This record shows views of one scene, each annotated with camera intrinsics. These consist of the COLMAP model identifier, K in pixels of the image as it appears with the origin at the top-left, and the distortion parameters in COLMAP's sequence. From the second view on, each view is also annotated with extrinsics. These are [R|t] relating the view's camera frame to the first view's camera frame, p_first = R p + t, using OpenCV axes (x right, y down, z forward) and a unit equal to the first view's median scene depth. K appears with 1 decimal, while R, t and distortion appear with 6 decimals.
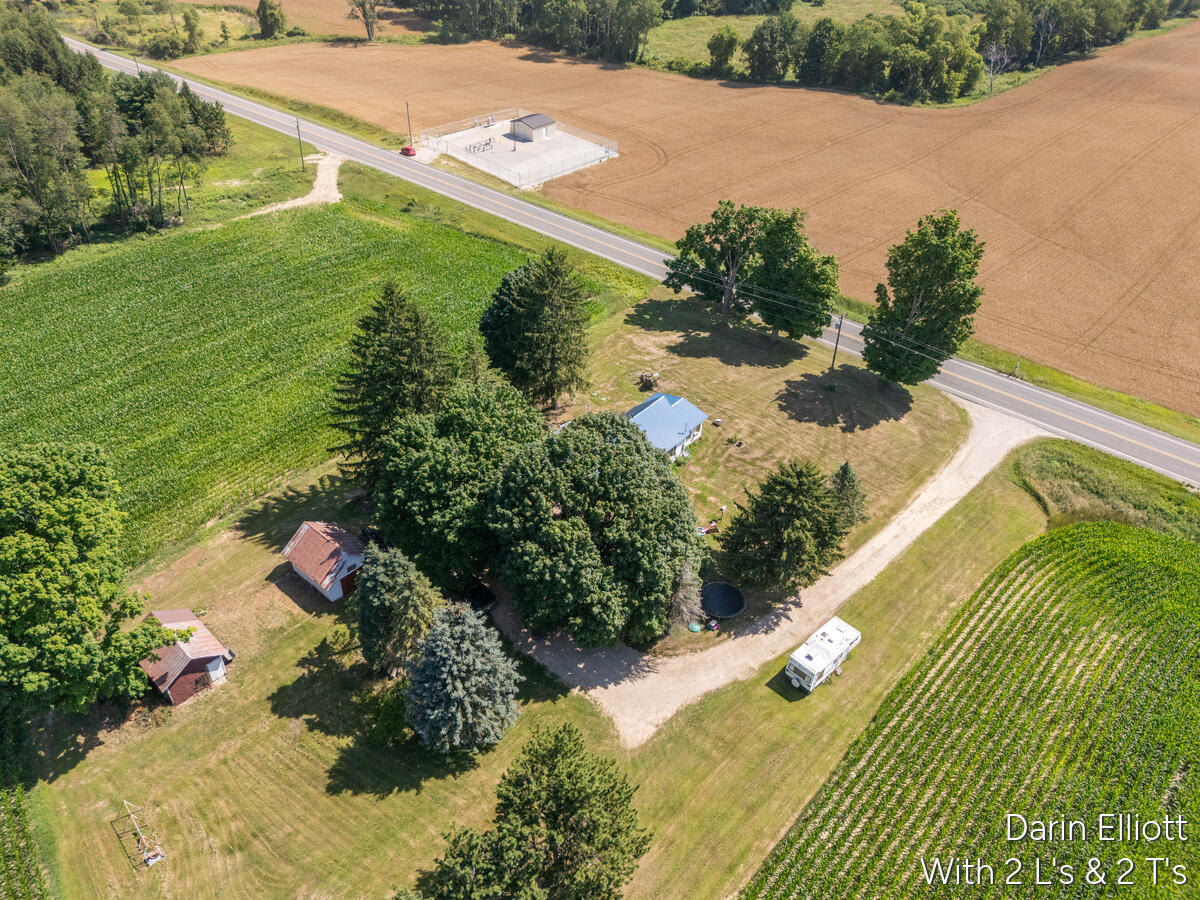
lens RADIAL K [[883.1, 0, 600.0], [0, 883.1, 450.0], [0, 0, 1]] dist [0.004246, 0.000447]
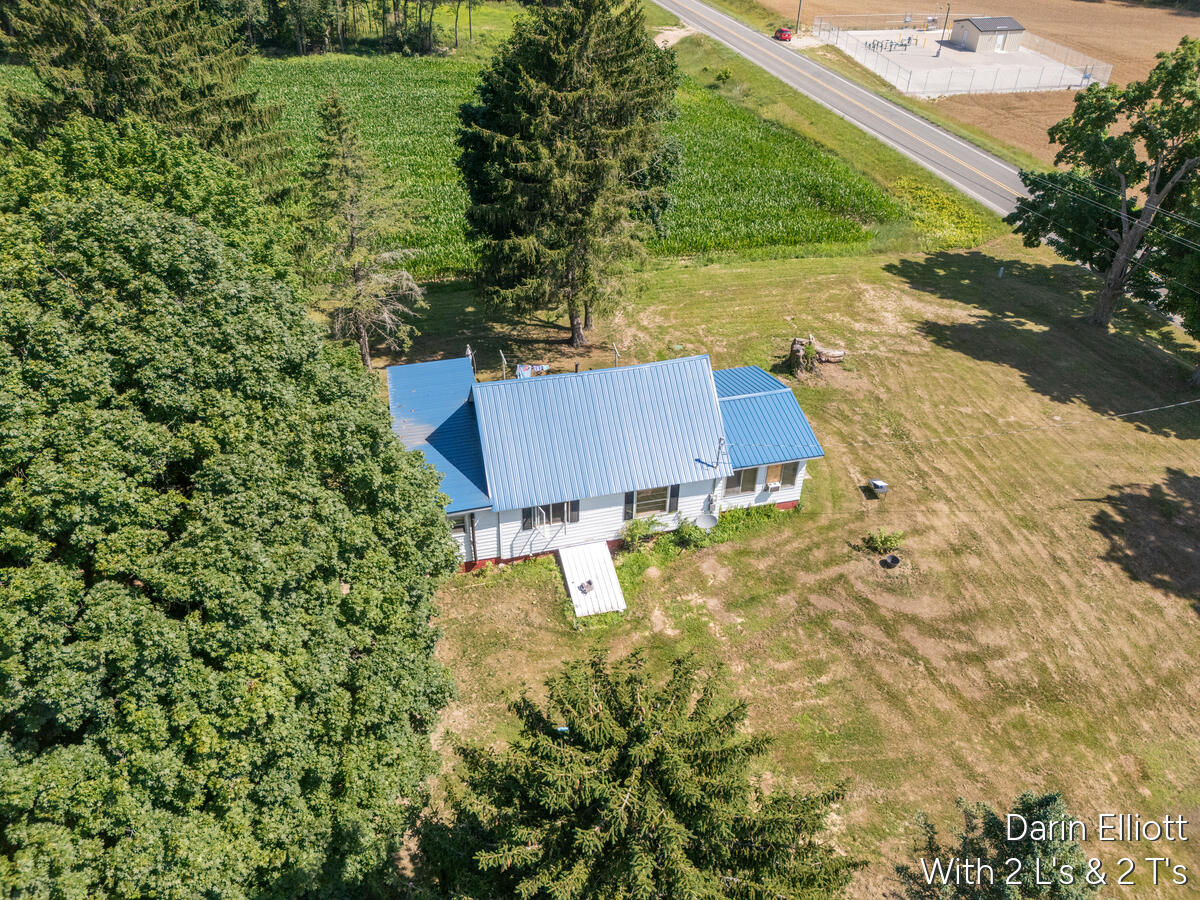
lens RADIAL K [[847.9, 0, 600.0], [0, 847.9, 450.0], [0, 0, 1]] dist [0.000119, -0.001916]
pose [[0.801977, 0.333559, -0.495551, 0.176602], [-0.342222, 0.936497, 0.076526, -0.028083], [0.489608, 0.108216, 0.865201, 0.518230]]
